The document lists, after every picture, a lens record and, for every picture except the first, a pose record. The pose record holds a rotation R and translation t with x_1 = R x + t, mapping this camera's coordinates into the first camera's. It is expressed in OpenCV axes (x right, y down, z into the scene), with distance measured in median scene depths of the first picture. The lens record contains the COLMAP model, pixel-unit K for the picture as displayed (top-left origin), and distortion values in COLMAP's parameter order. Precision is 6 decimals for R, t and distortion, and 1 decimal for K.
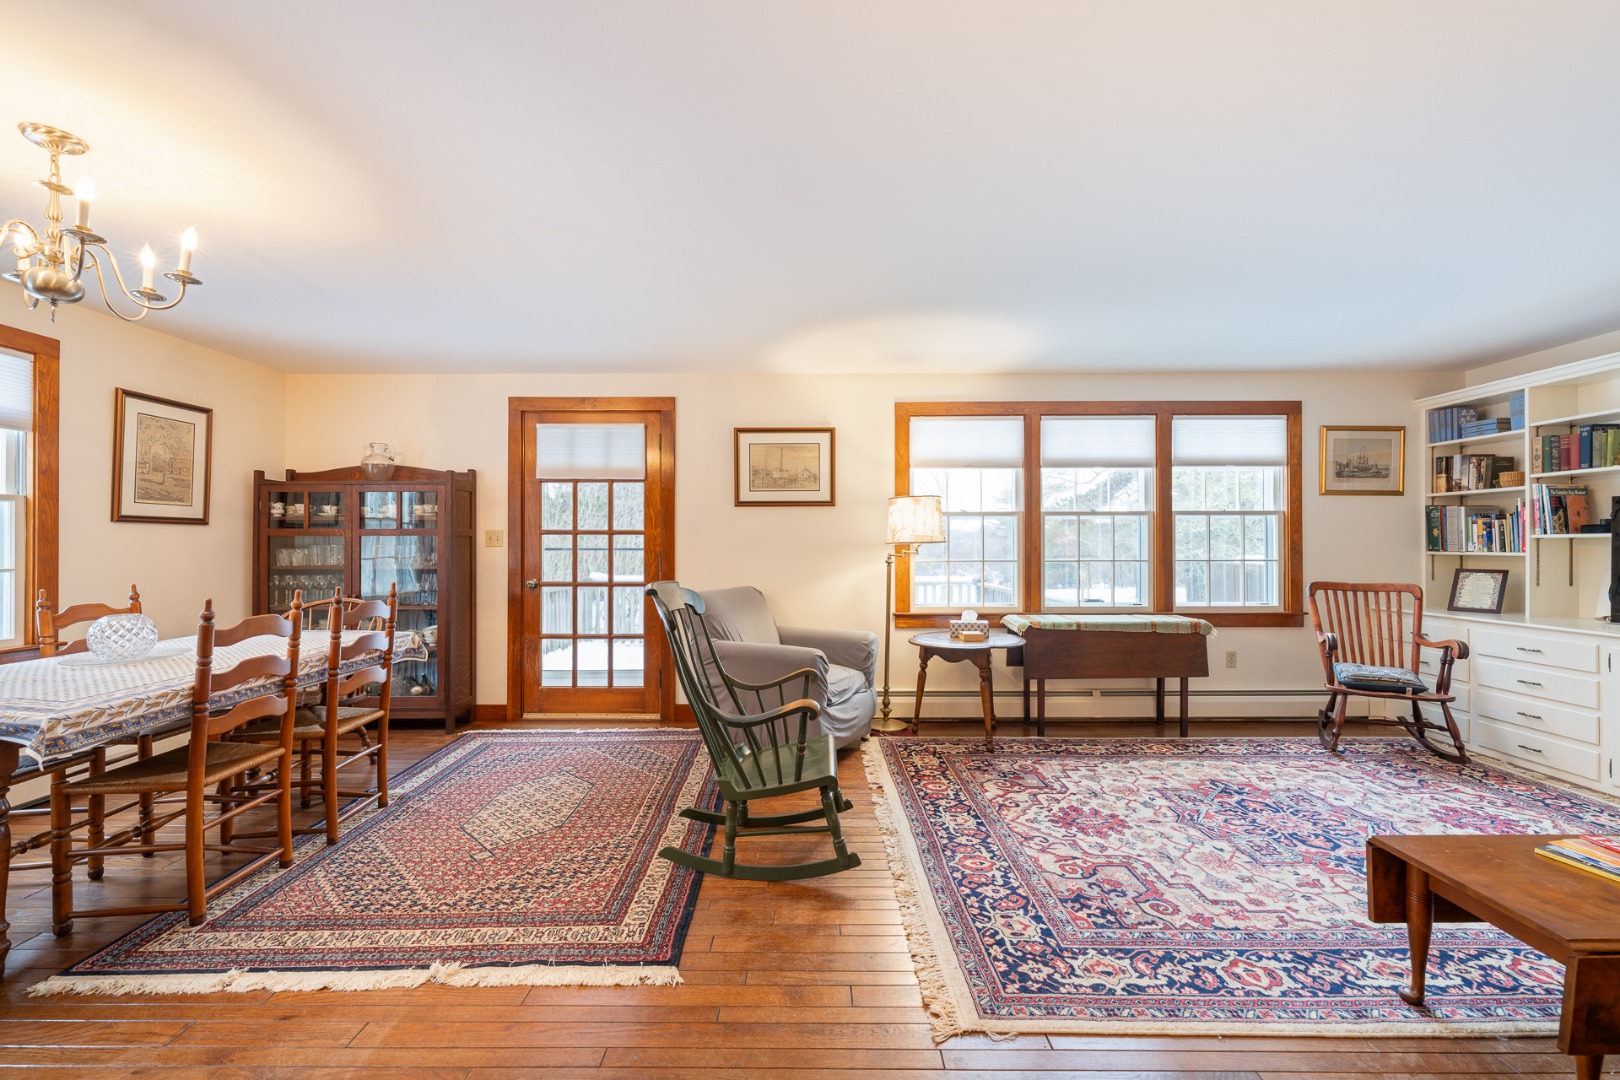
lens RADIAL K [[659.1, 0, 810.0], [0, 659.1, 540.0], [0, 0, 1]] dist [-0.000110, -0.000190]
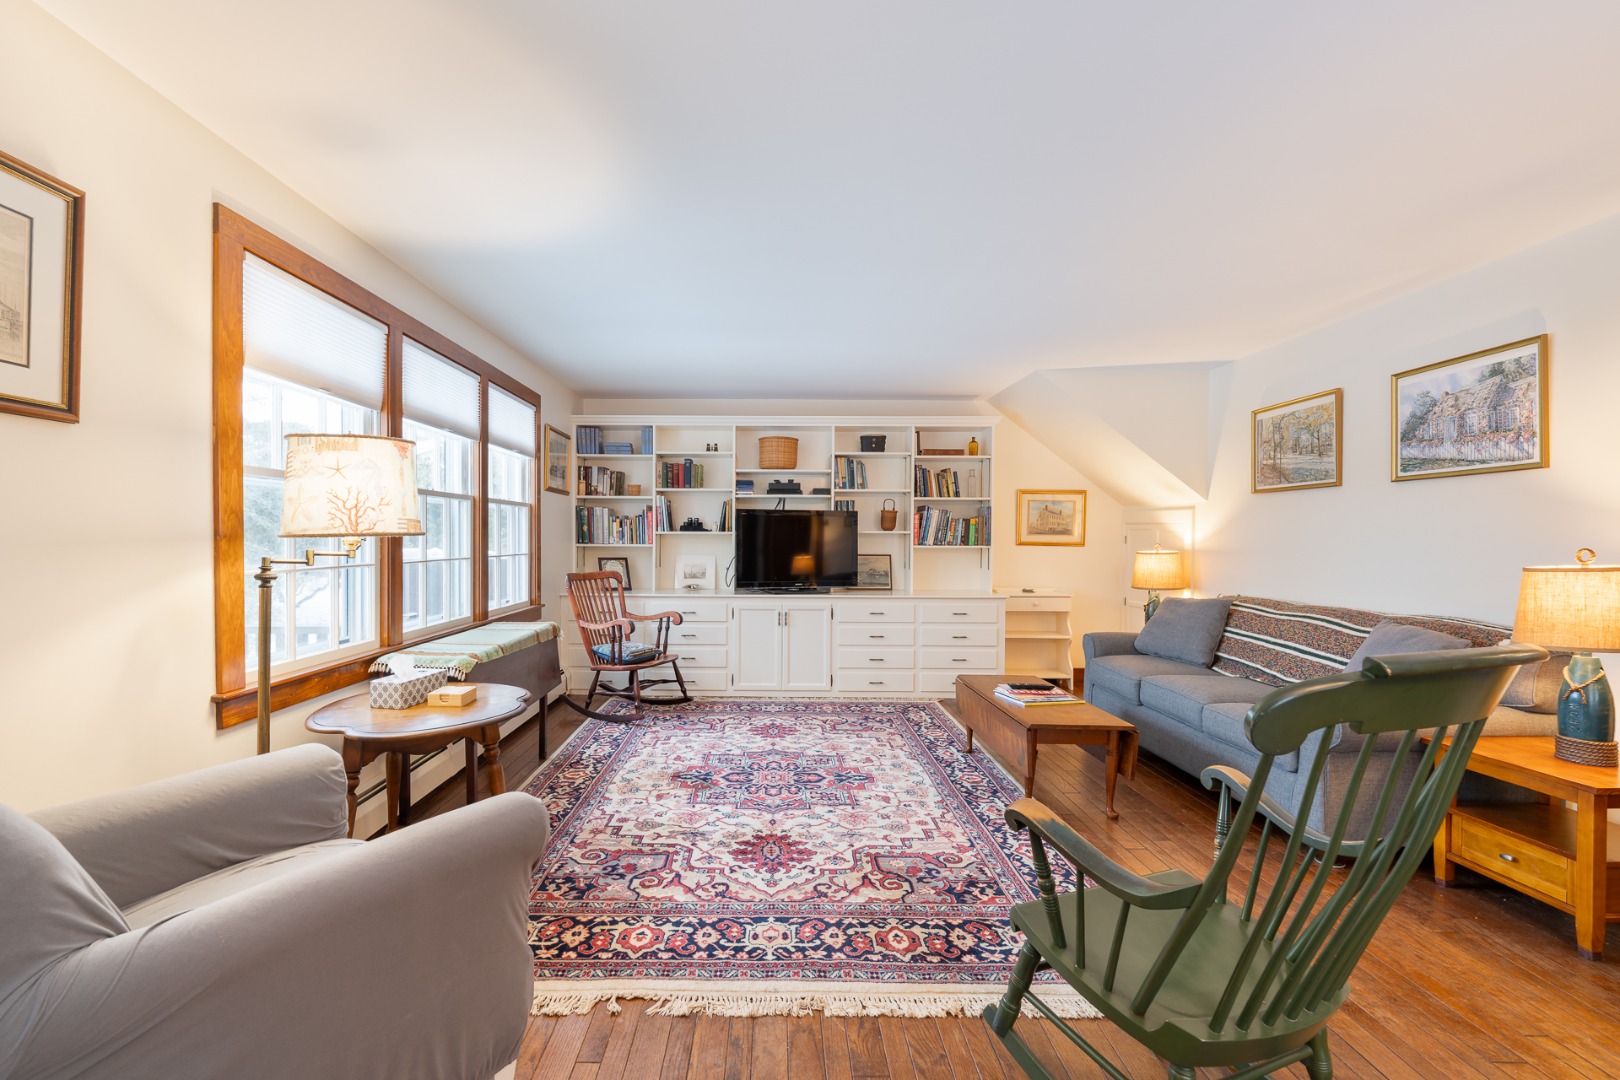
lens RADIAL K [[694.8, 0, 772.3], [0, 694.8, 549.3], [0, 0, 1]] dist [-0.000563, -0.000912]
pose [[-0.002248, -0.014527, 0.999892, -0.460151], [-0.014698, 0.999787, 0.014492, 0.005076], [-0.999889, -0.014664, -0.002461, 0.915945]]
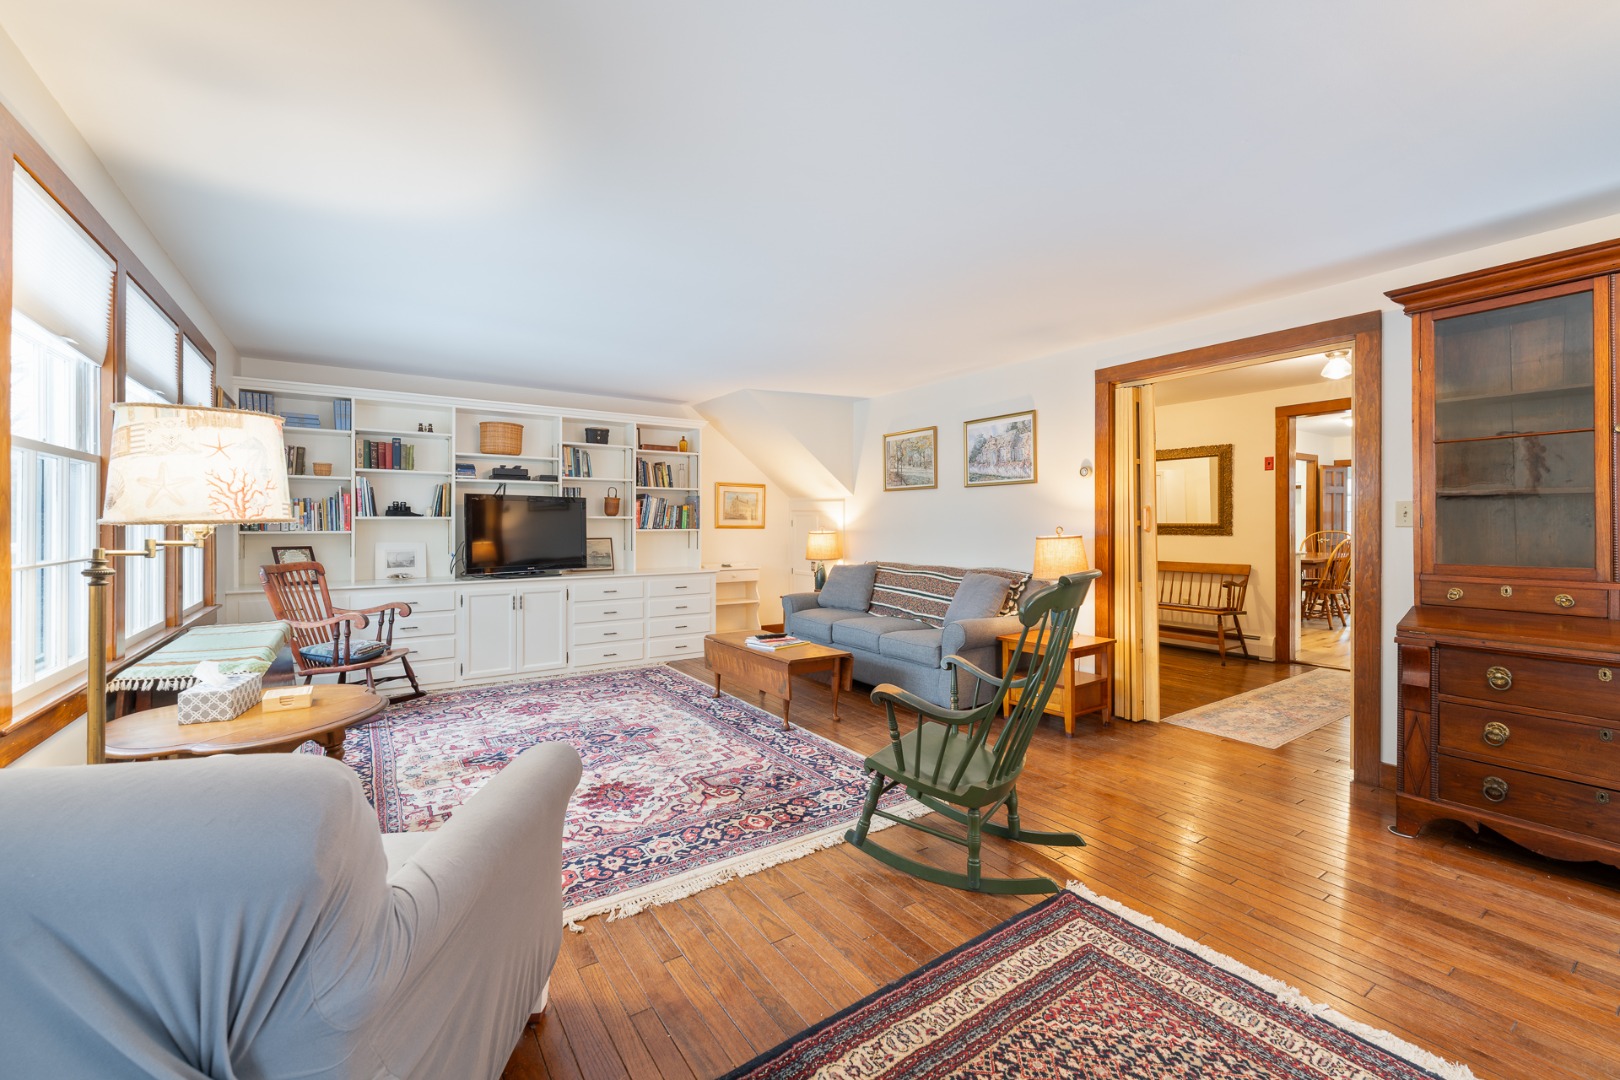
lens RADIAL K [[662.7, 0, 821.9], [0, 662.7, 522.5], [0, 0, 1]] dist [0.000146, -0.000229]
pose [[-0.576924, 0.002641, 0.816794, -0.545907], [-0.007619, 0.999934, -0.008614, 0.008660], [-0.816763, -0.011192, -0.576865, 1.214997]]
